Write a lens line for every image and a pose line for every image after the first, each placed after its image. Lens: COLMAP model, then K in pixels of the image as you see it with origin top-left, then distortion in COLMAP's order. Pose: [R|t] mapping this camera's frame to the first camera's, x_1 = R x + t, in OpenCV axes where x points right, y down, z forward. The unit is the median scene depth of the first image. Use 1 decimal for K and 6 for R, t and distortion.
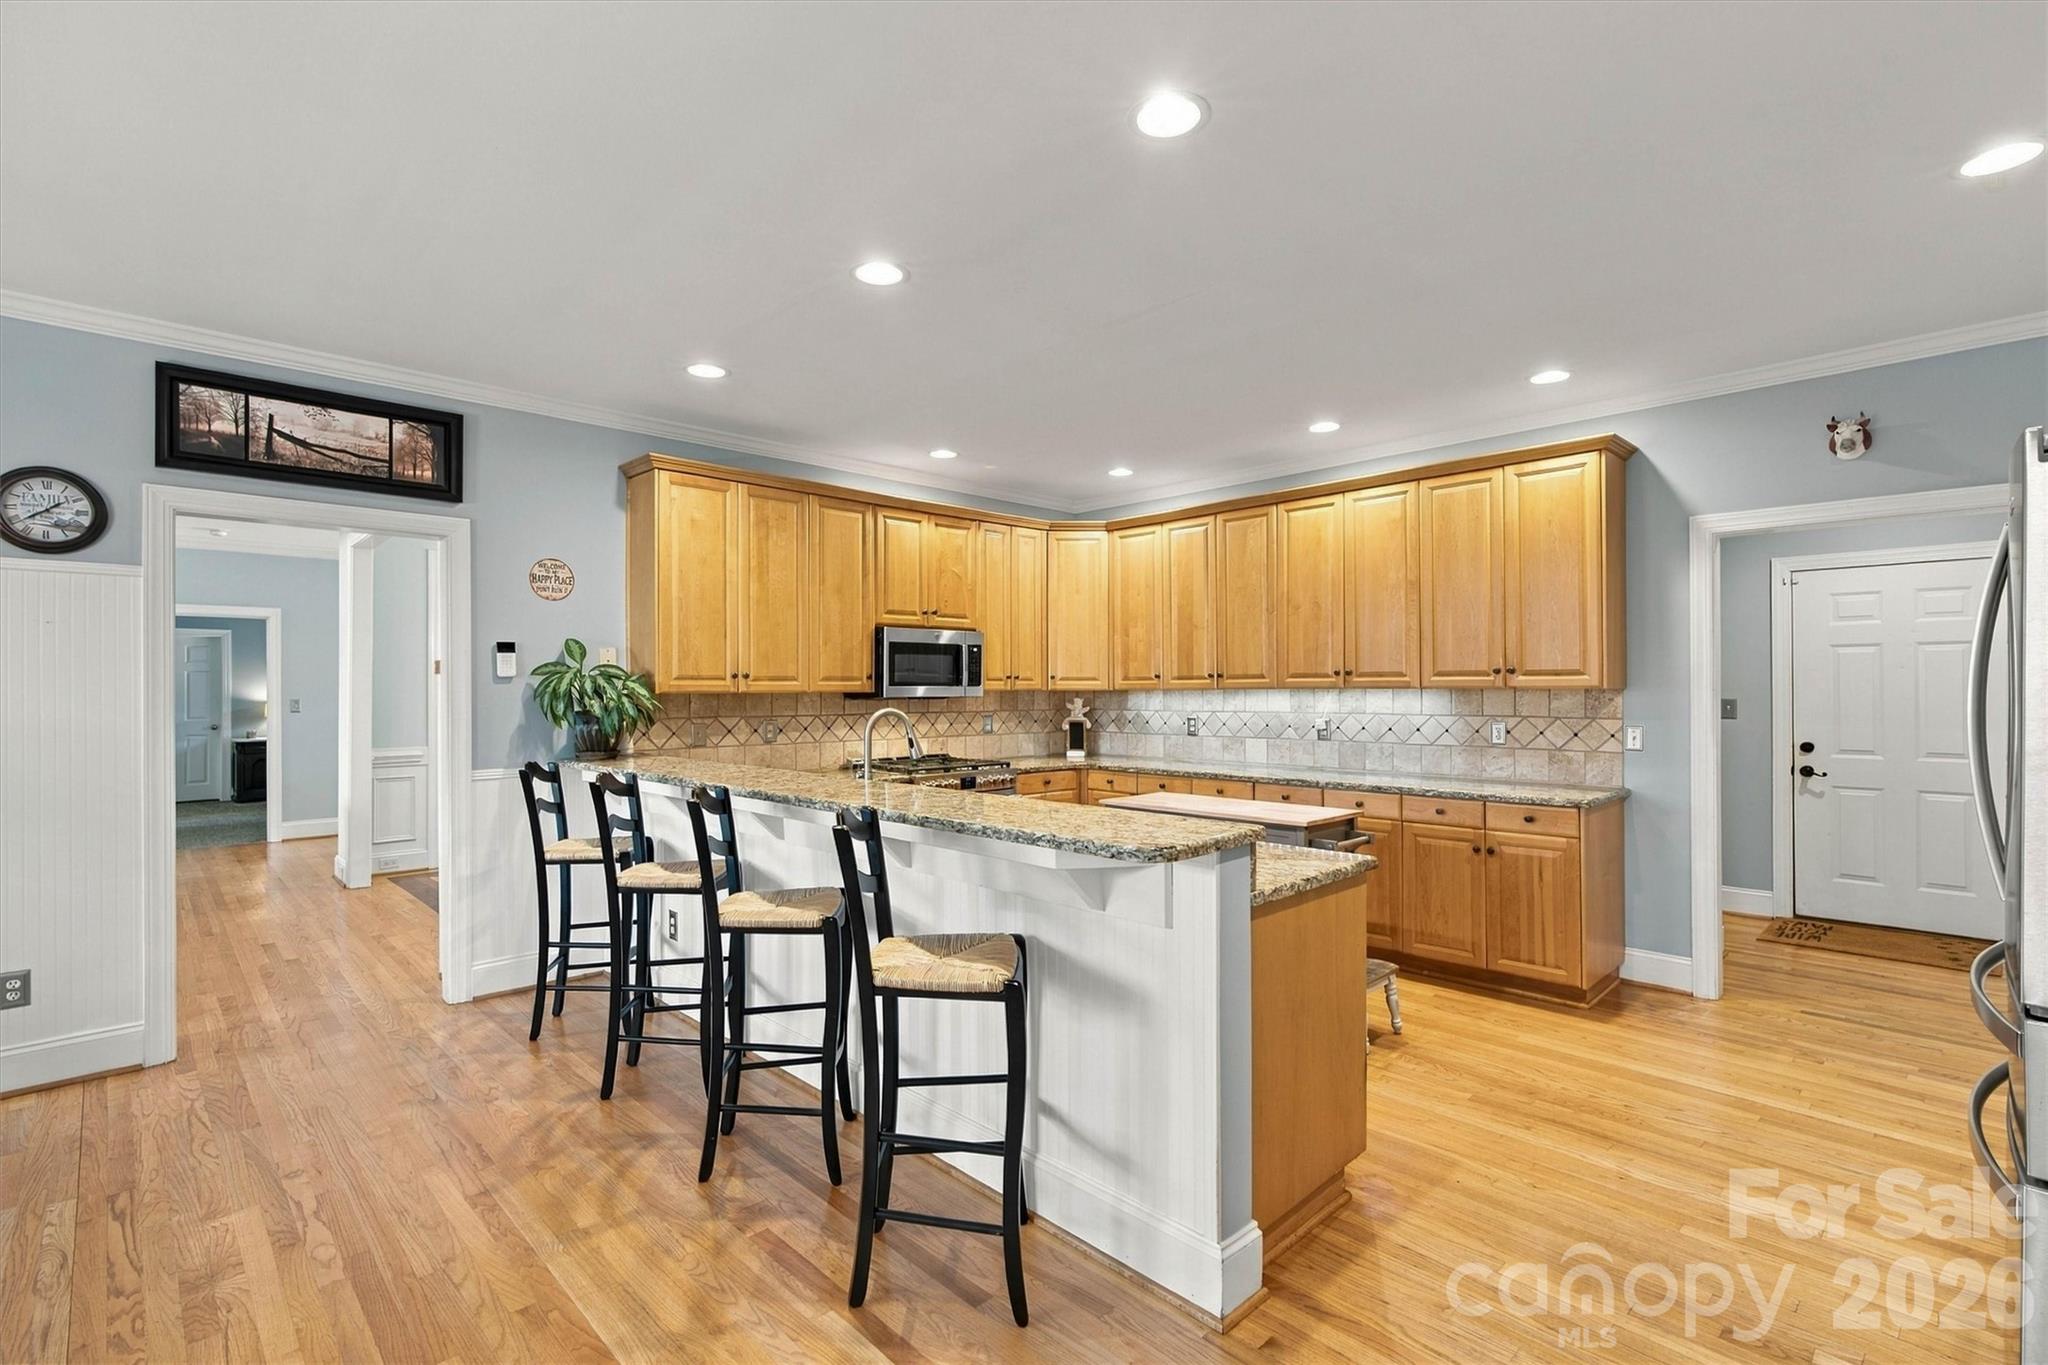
lens RADIAL K [[935.5, 0, 1020.4], [0, 935.5, 680.8], [0, 0, 1]] dist [-0.002200, -0.000024]
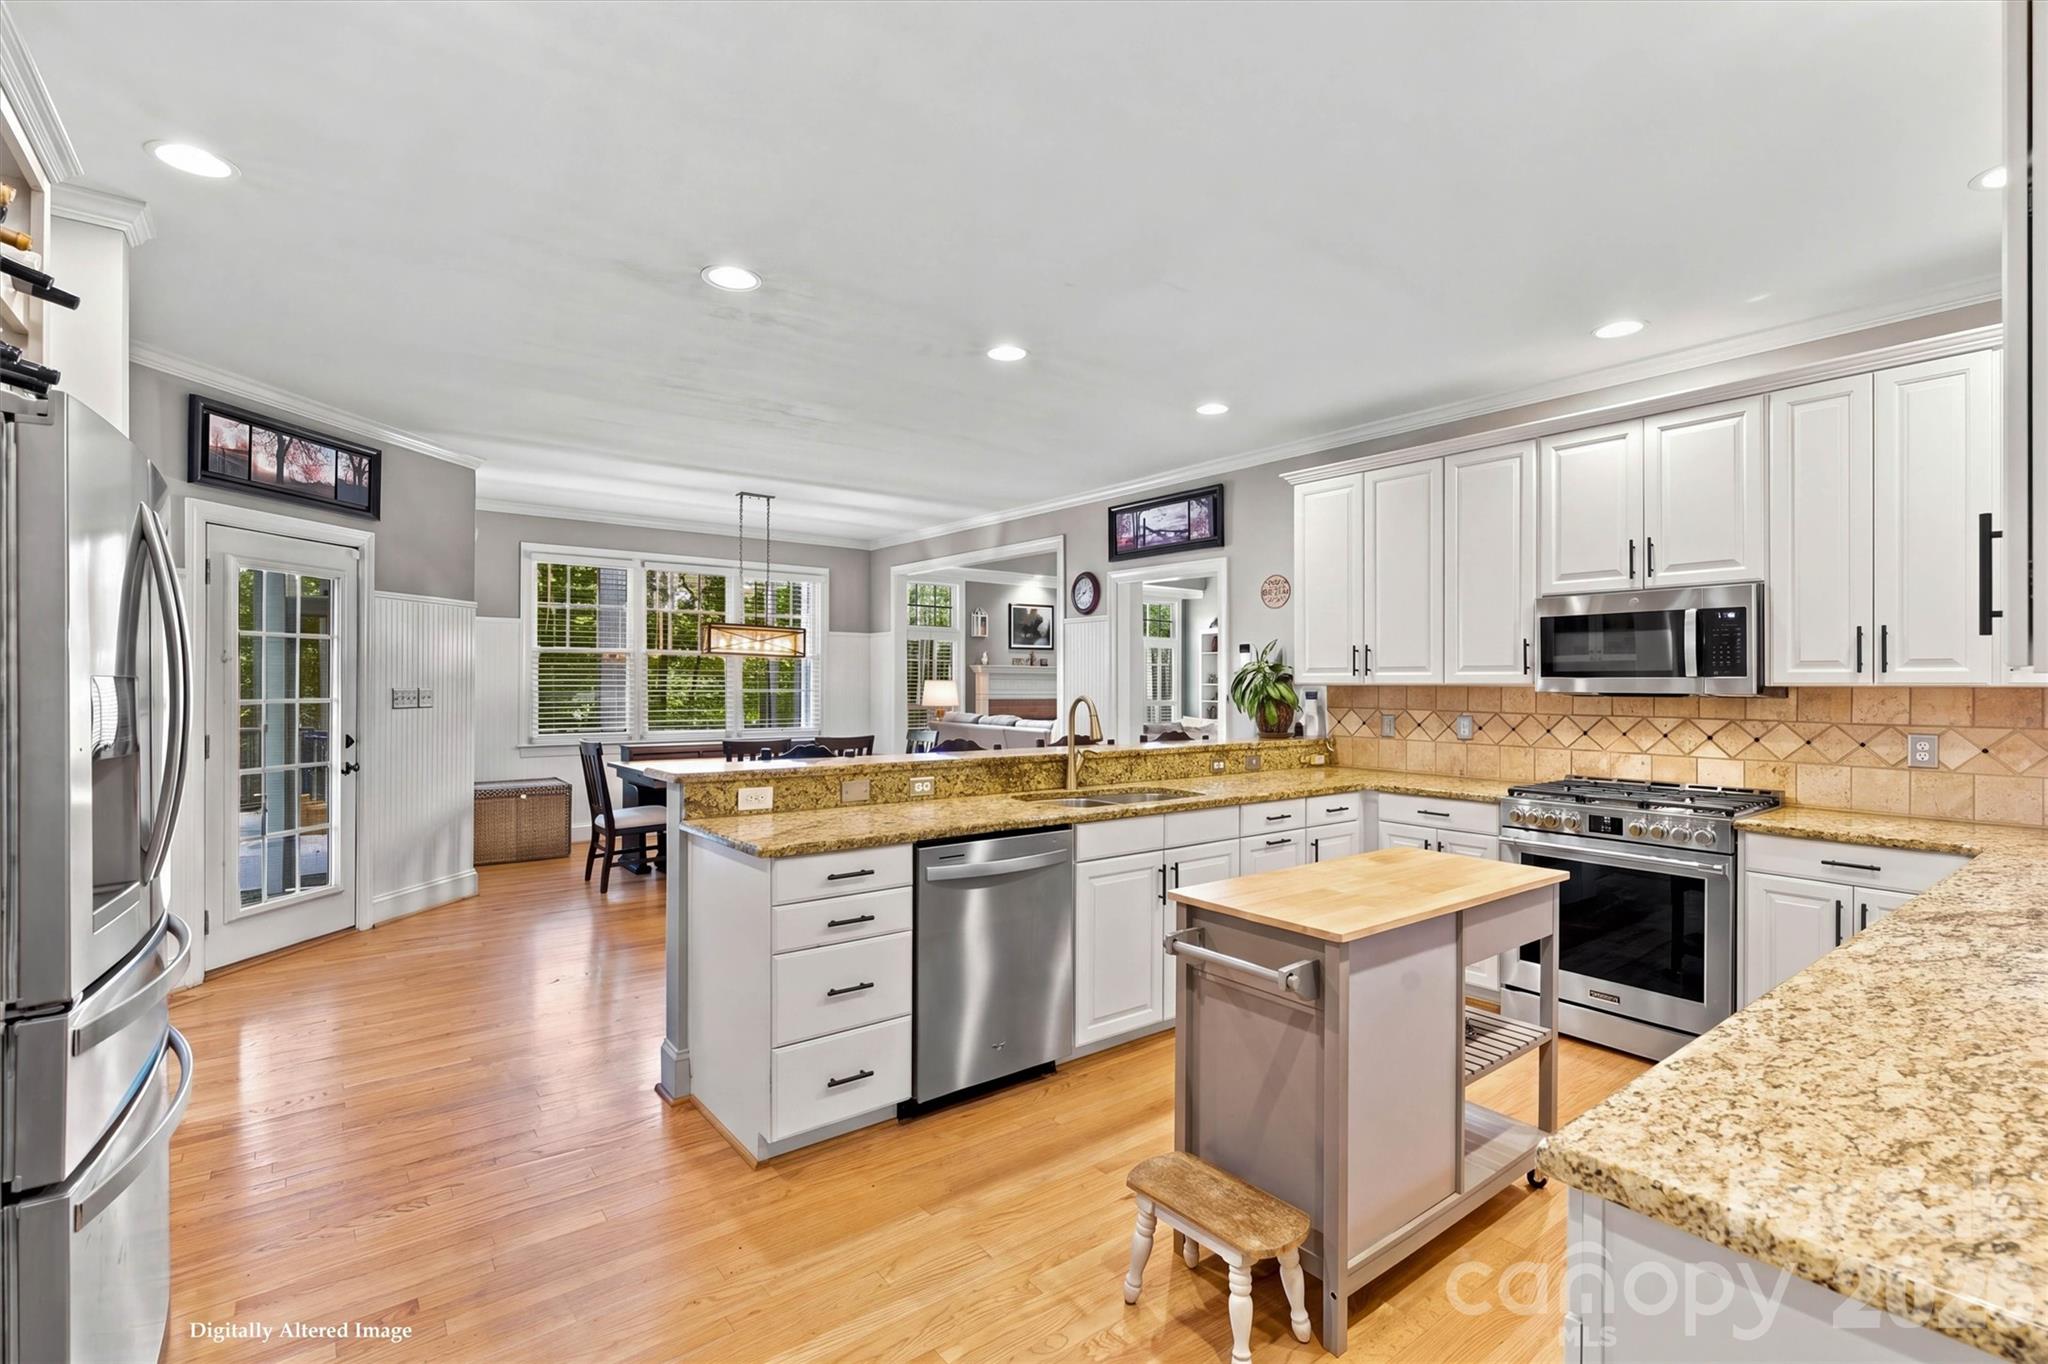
lens RADIAL K [[935.5, 0, 1017.2], [0, 935.5, 681.0], [0, 0, 1]] dist [-0.002200, -0.000024]
pose [[-0.108536, -0.001335, -0.994092, 0.740498], [-0.001685, 0.999998, -0.001159, 0.011811], [0.994091, 0.001549, -0.108538, 0.755515]]
